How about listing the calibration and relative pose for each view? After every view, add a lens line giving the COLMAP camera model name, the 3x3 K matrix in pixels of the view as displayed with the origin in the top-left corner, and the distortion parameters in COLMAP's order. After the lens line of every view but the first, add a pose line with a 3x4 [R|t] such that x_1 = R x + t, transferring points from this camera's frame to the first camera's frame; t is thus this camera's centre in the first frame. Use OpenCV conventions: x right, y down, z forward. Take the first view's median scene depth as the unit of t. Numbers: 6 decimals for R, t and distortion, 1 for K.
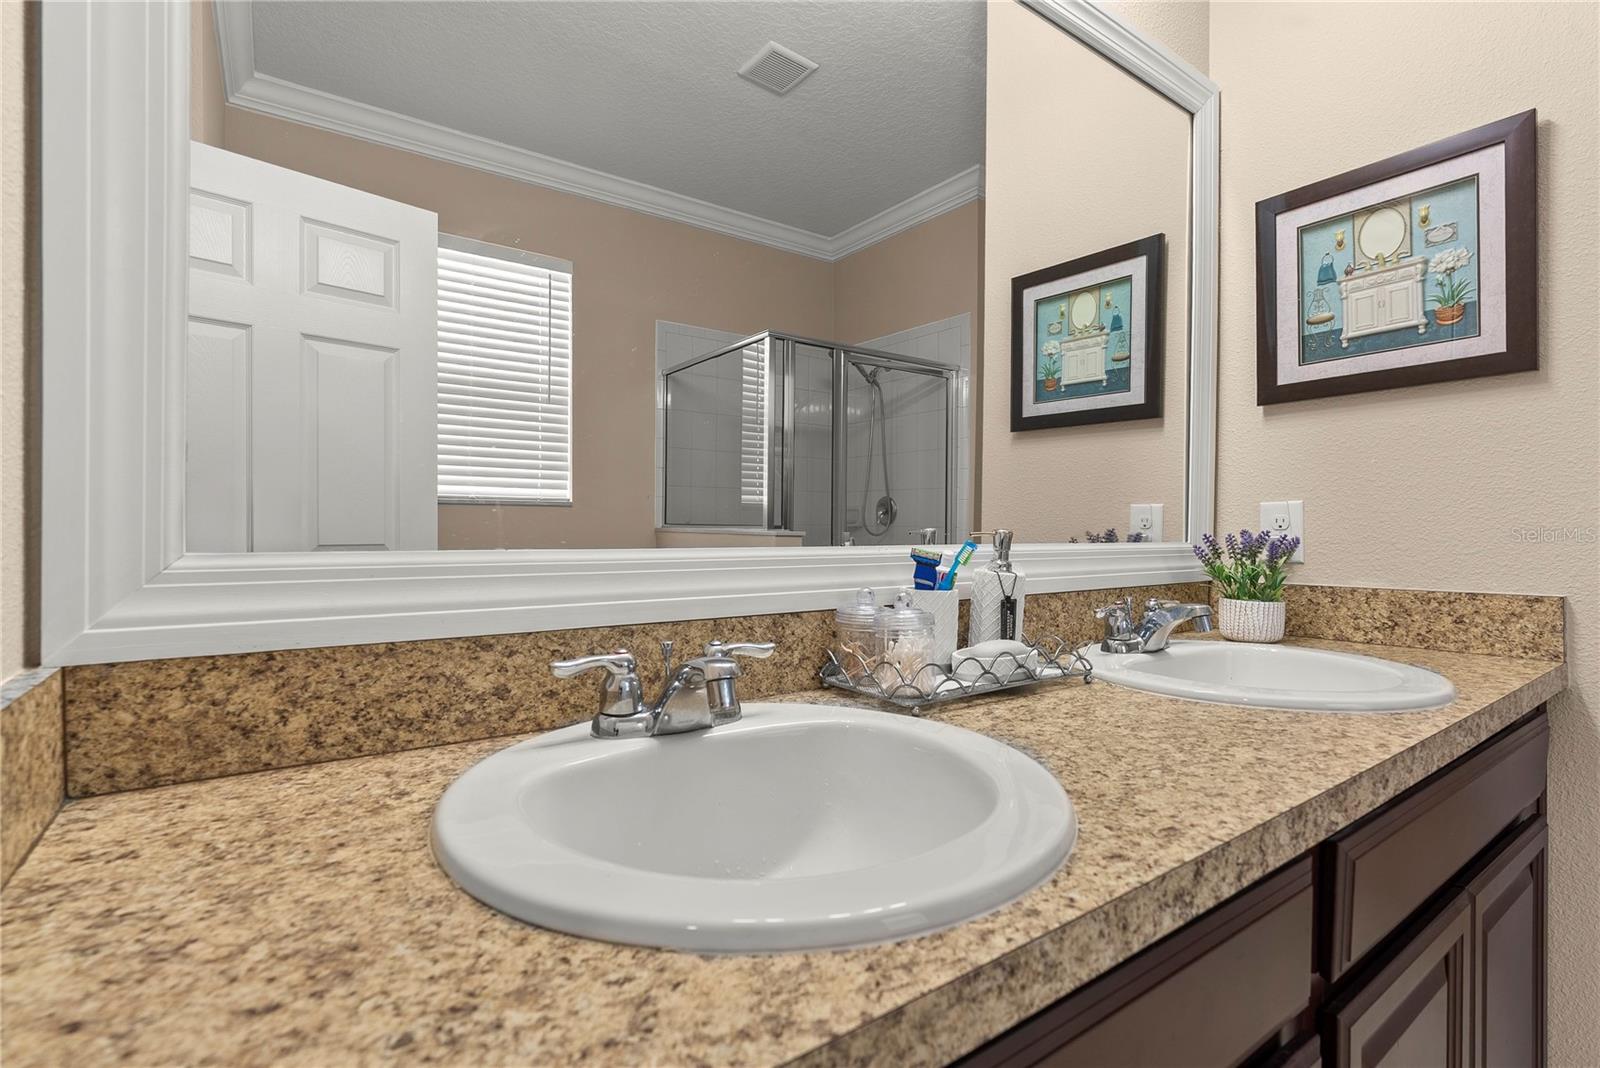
lens RADIAL K [[731.3, 0, 803.5], [0, 731.3, 529.5], [0, 0, 1]] dist [-0.002397, 0.000599]
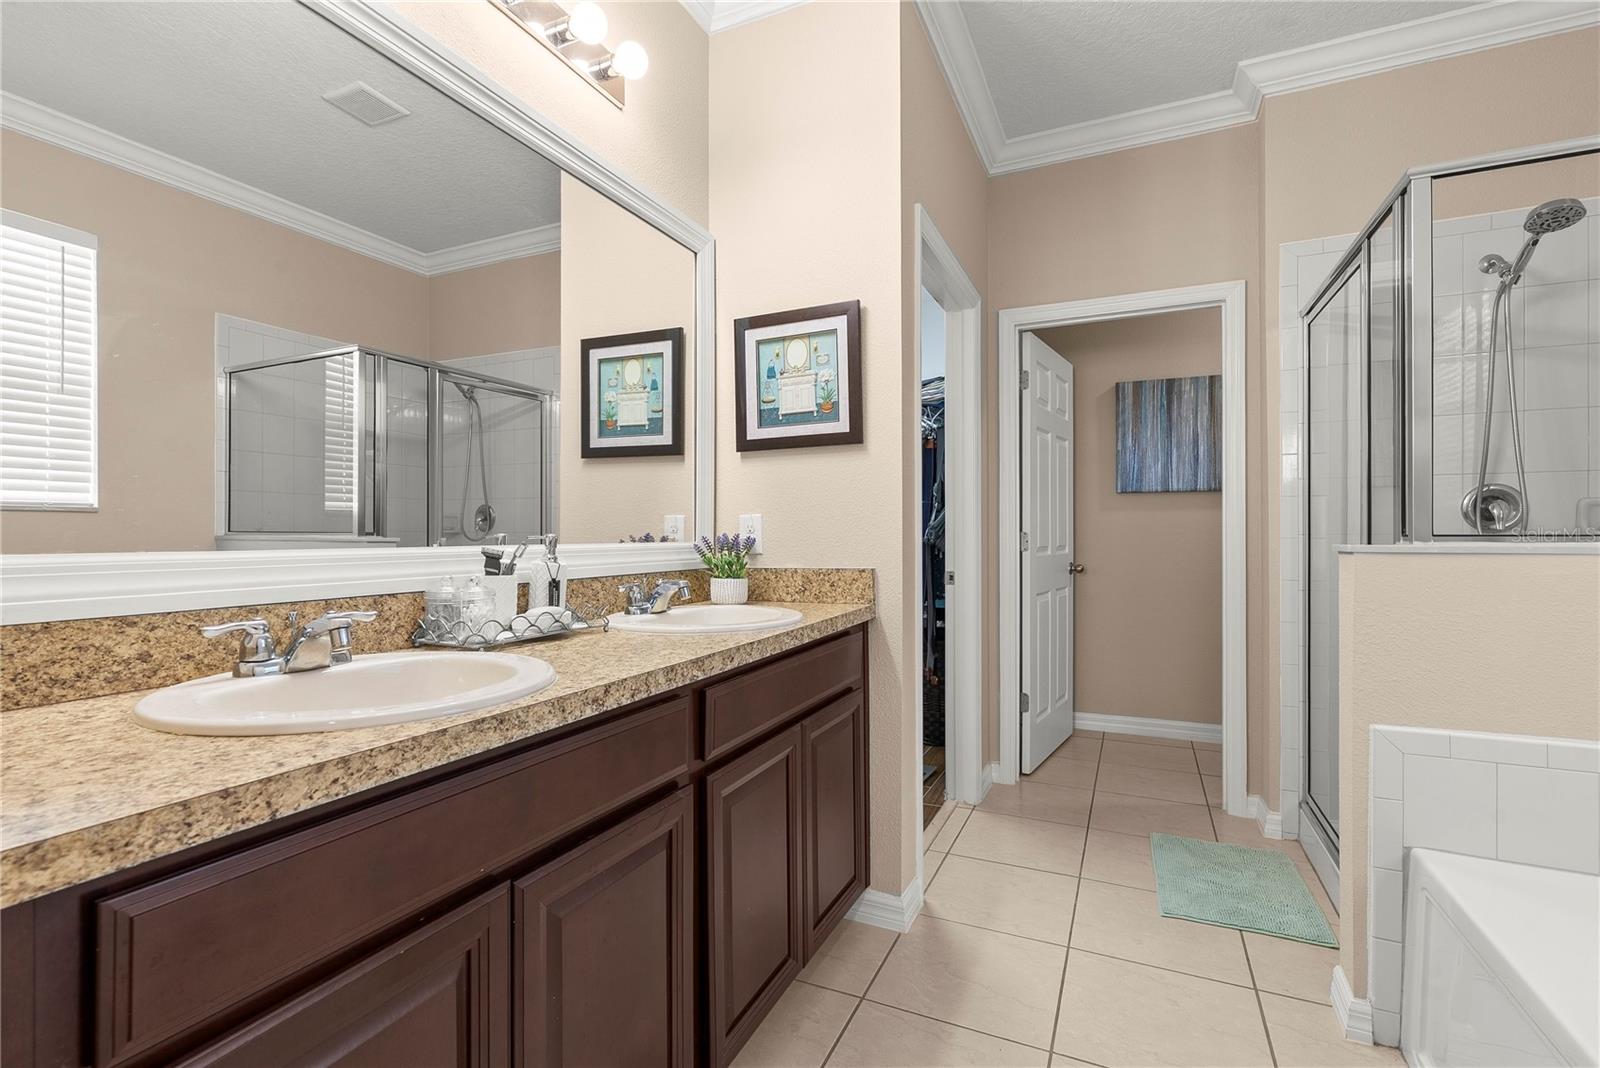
lens RADIAL K [[731.3, 0, 803.5], [0, 731.3, 529.5], [0, 0, 1]] dist [-0.002397, 0.000599]
pose [[0.873617, -0.005212, 0.486586, -0.002052], [0.008599, 0.999952, -0.004729, 0.001791], [-0.486538, 0.008315, 0.873620, -0.483428]]
